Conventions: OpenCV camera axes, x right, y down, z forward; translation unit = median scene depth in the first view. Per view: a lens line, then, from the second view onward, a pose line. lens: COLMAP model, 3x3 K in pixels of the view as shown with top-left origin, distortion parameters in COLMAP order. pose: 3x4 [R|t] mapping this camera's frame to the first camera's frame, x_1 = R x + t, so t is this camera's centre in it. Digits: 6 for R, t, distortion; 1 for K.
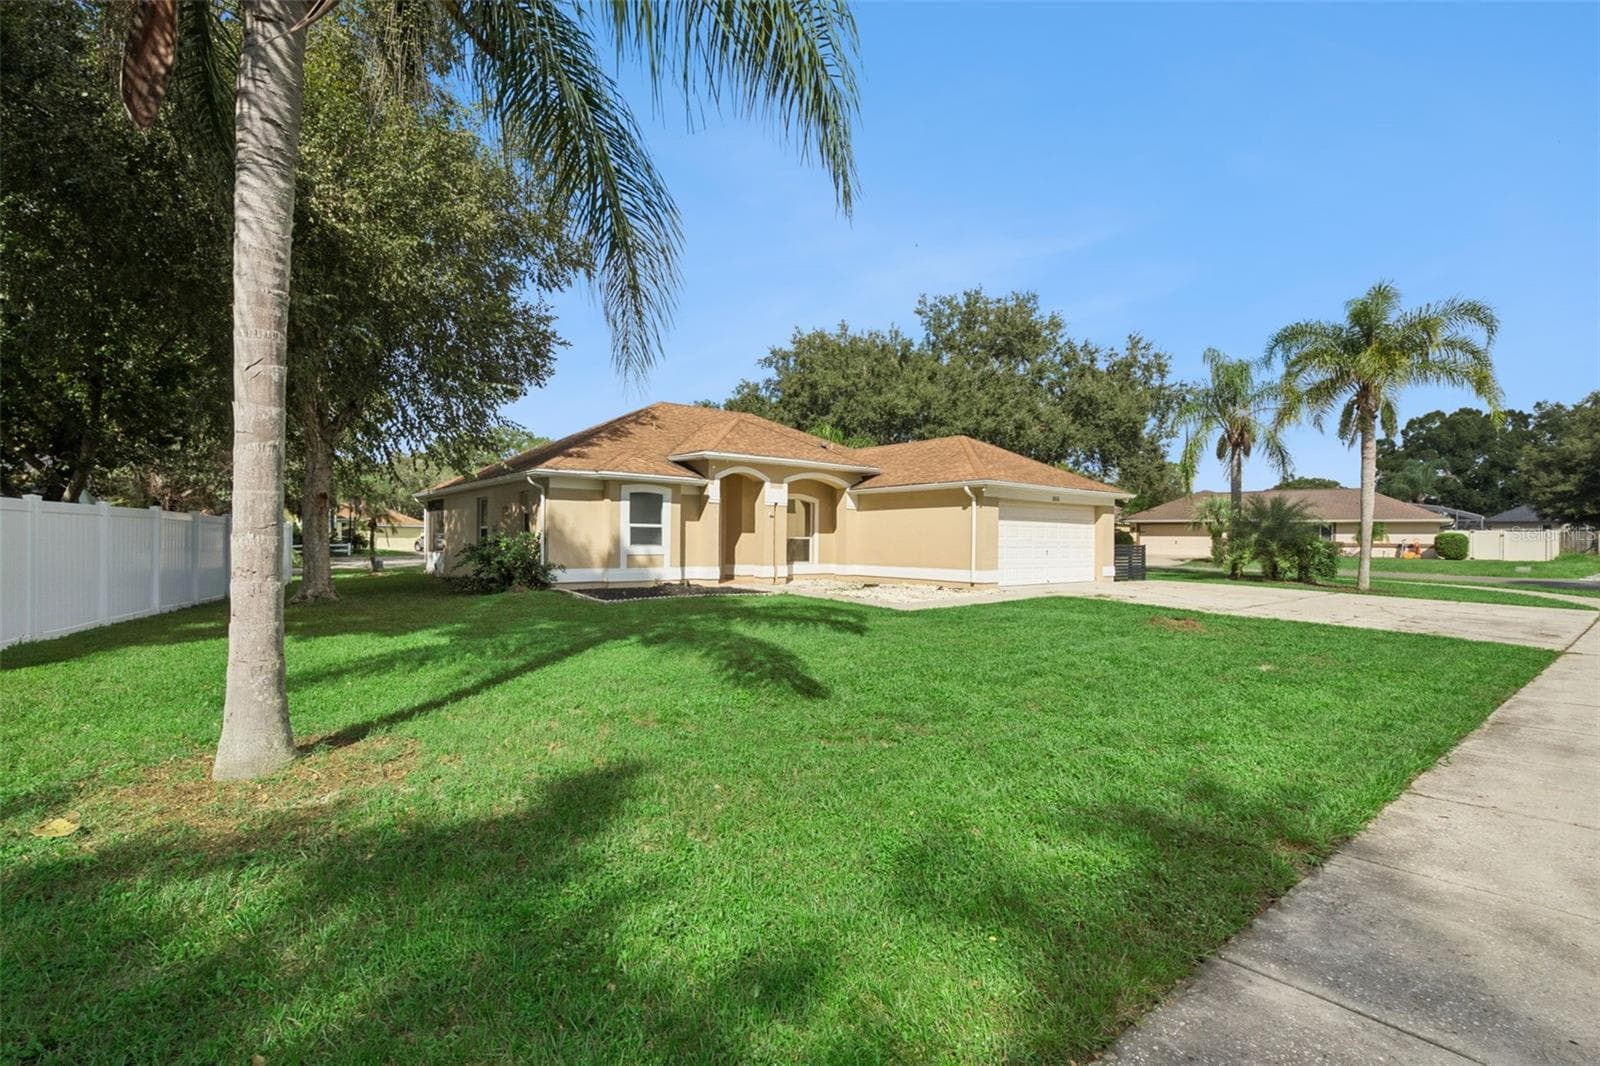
lens RADIAL K [[725.2, 0, 799.4], [0, 725.2, 529.8], [0, 0, 1]] dist [-0.002086, -0.000117]
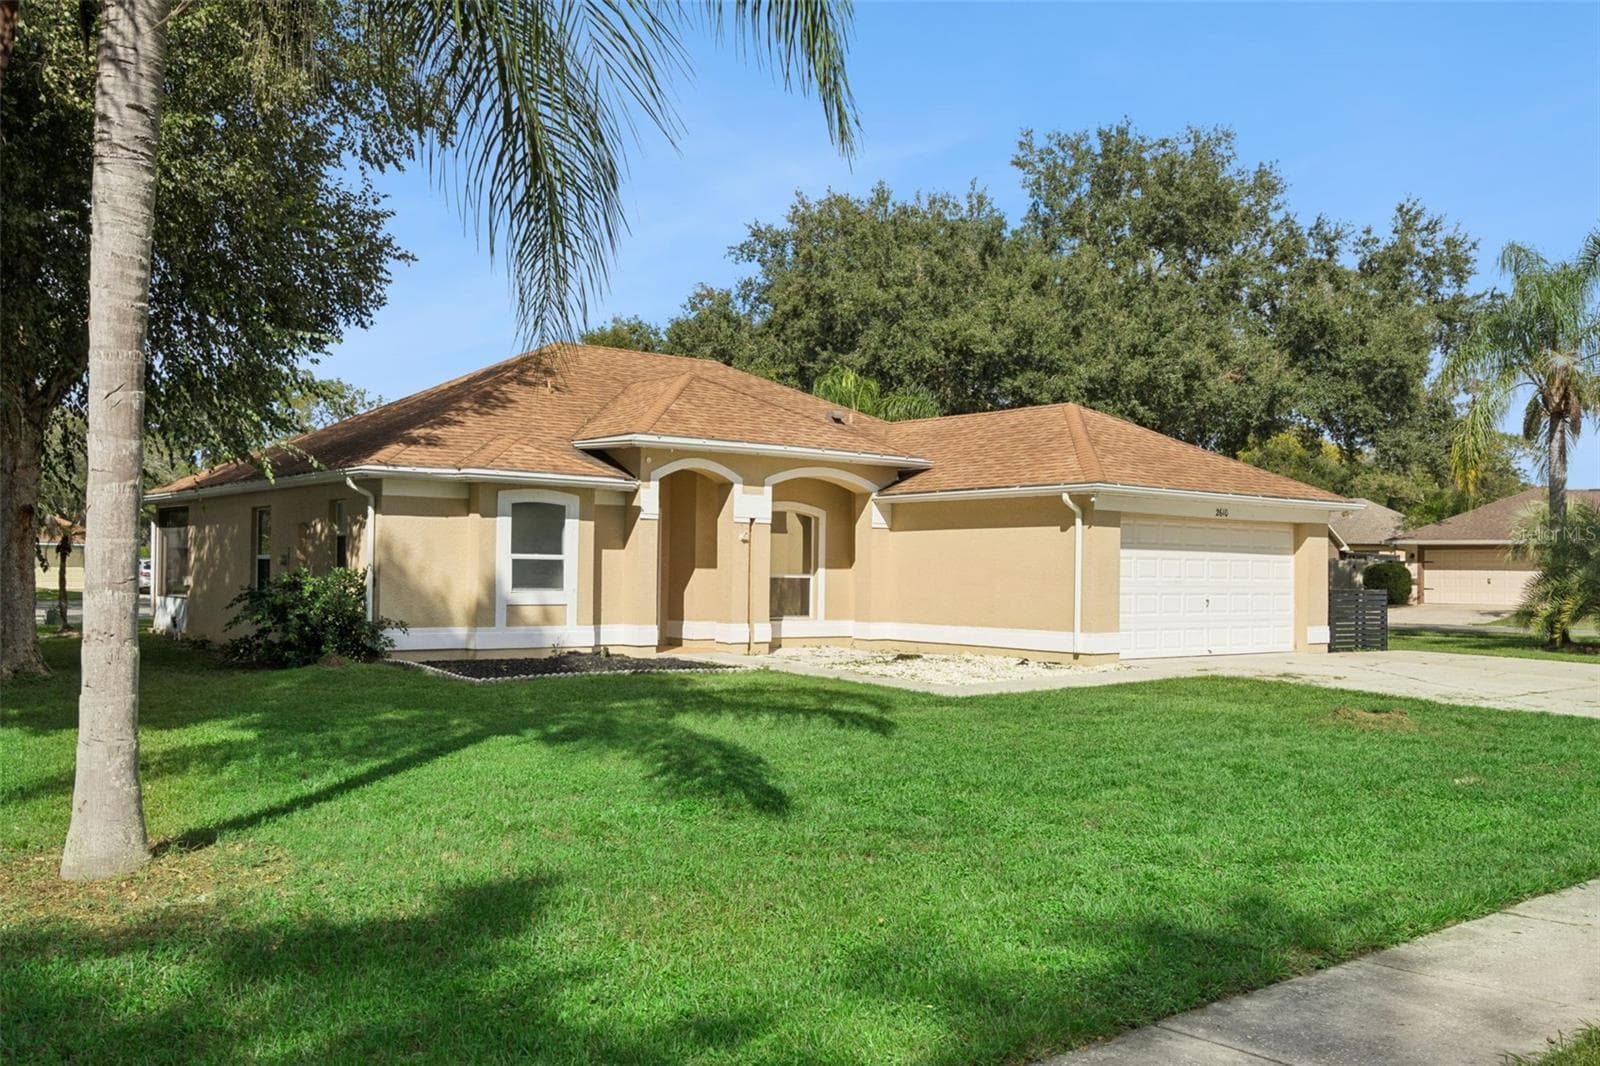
lens RADIAL K [[1385.7, 0, 792.6], [0, 1385.7, 528.0], [0, 0, 1]] dist [0.000594, 0.001964]
pose [[0.999919, 0.002889, -0.012427, 0.016883], [-0.003096, 0.999856, -0.016693, -0.010957], [0.012377, 0.016730, 0.999783, -0.157997]]
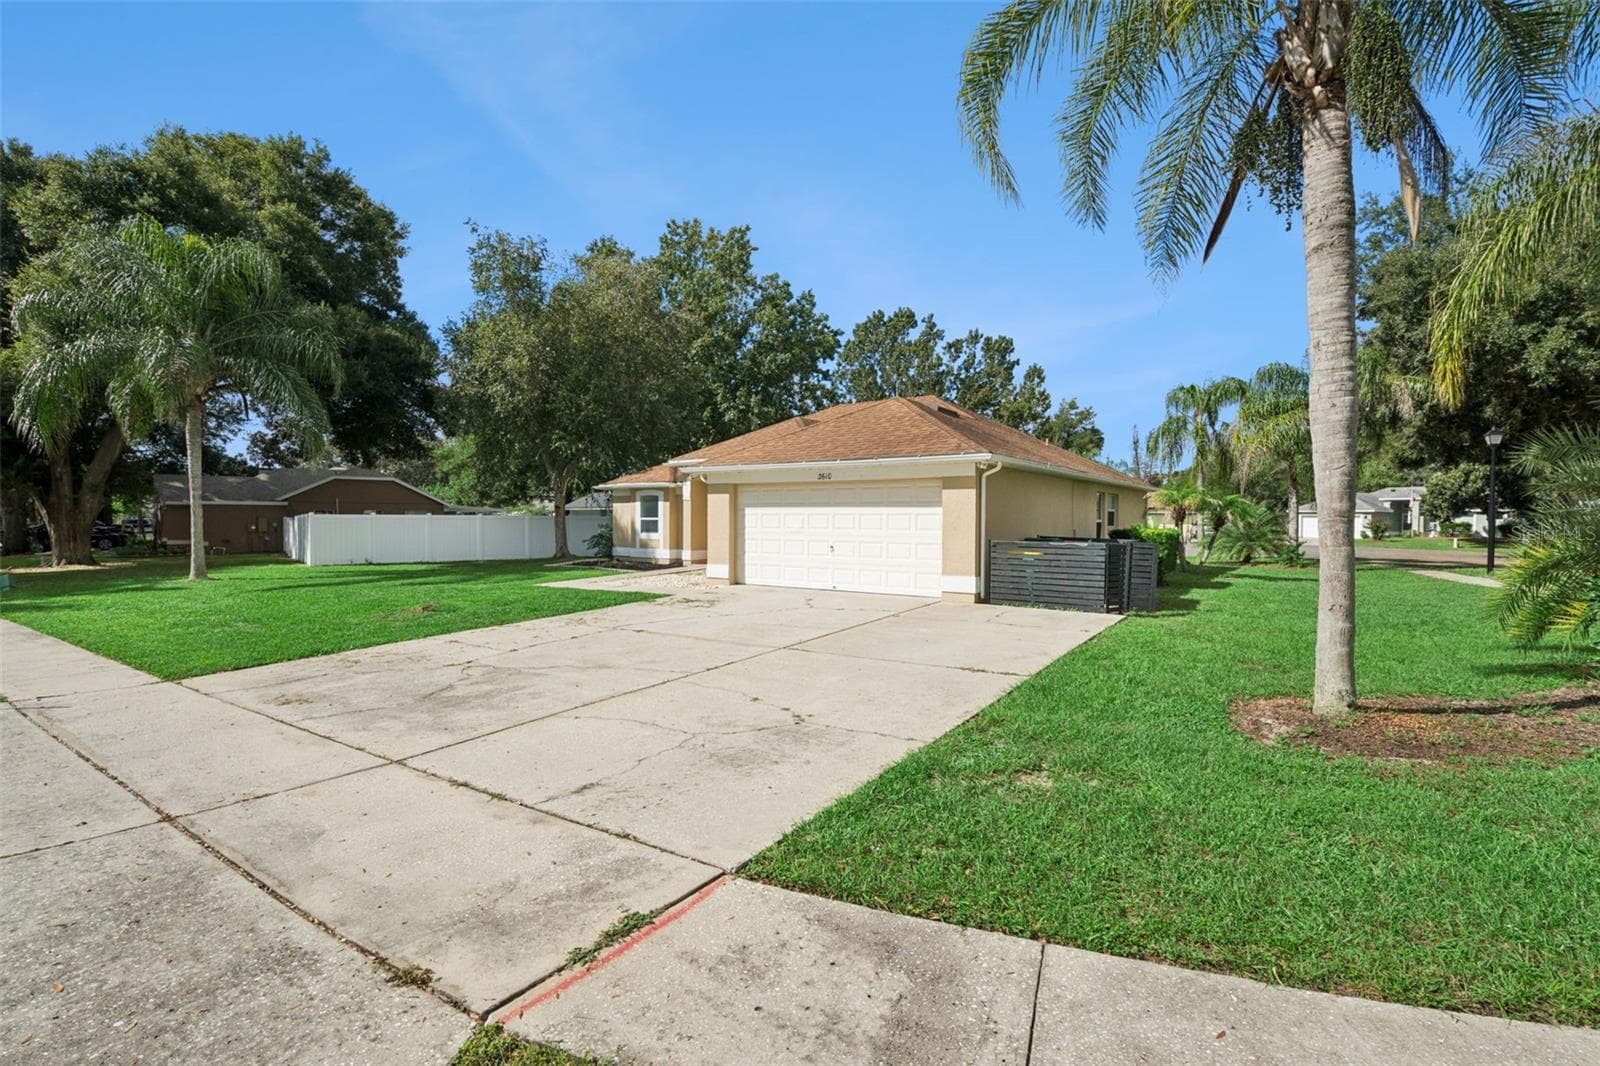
lens RADIAL K [[725.2, 0, 799.4], [0, 725.2, 529.8], [0, 0, 1]] dist [-0.002086, -0.000117]
pose [[0.269947, 0.005394, -0.962860, 1.180691], [0.011055, 0.999901, 0.008701, 0.006226], [0.962812, -0.012994, 0.269860, 0.859206]]
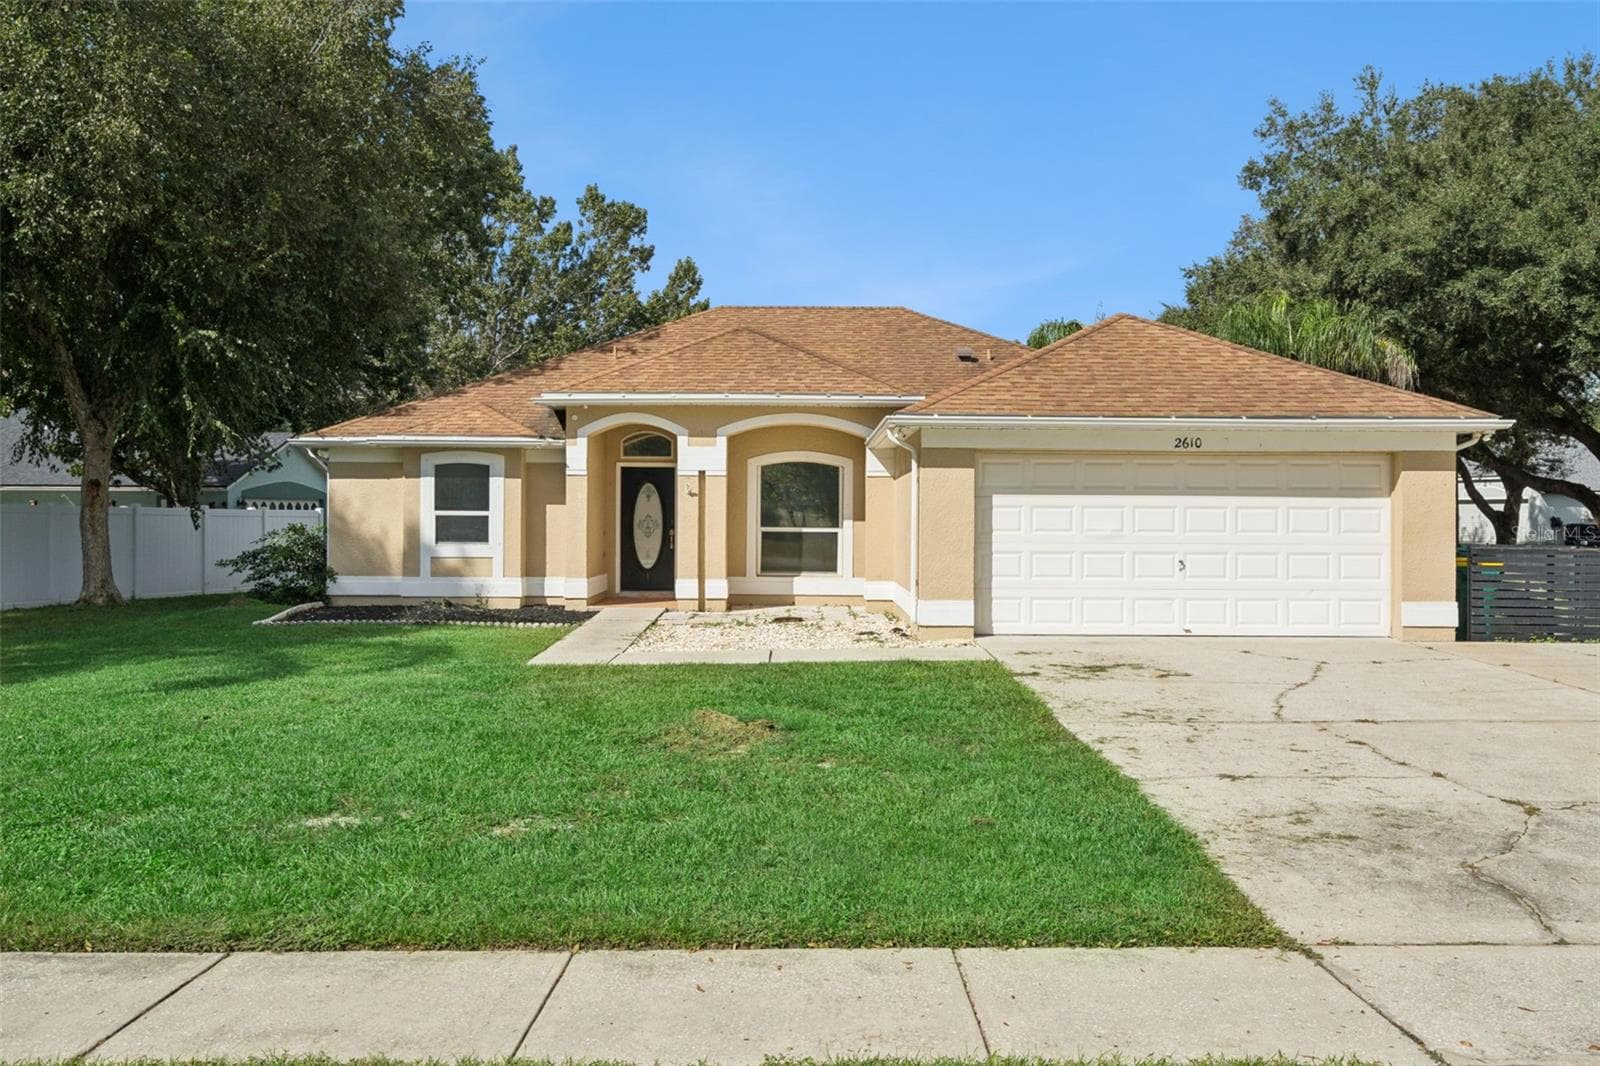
lens RADIAL K [[1260.4, 0, 800.0], [0, 1260.4, 533.0], [0, 0, 1]] dist [0.016028, -0.001410]
pose [[0.772188, 0.002135, -0.635391, 0.729415], [0.011052, 0.999798, 0.016791, -0.003671], [0.635298, -0.019988, 0.772008, 0.289668]]
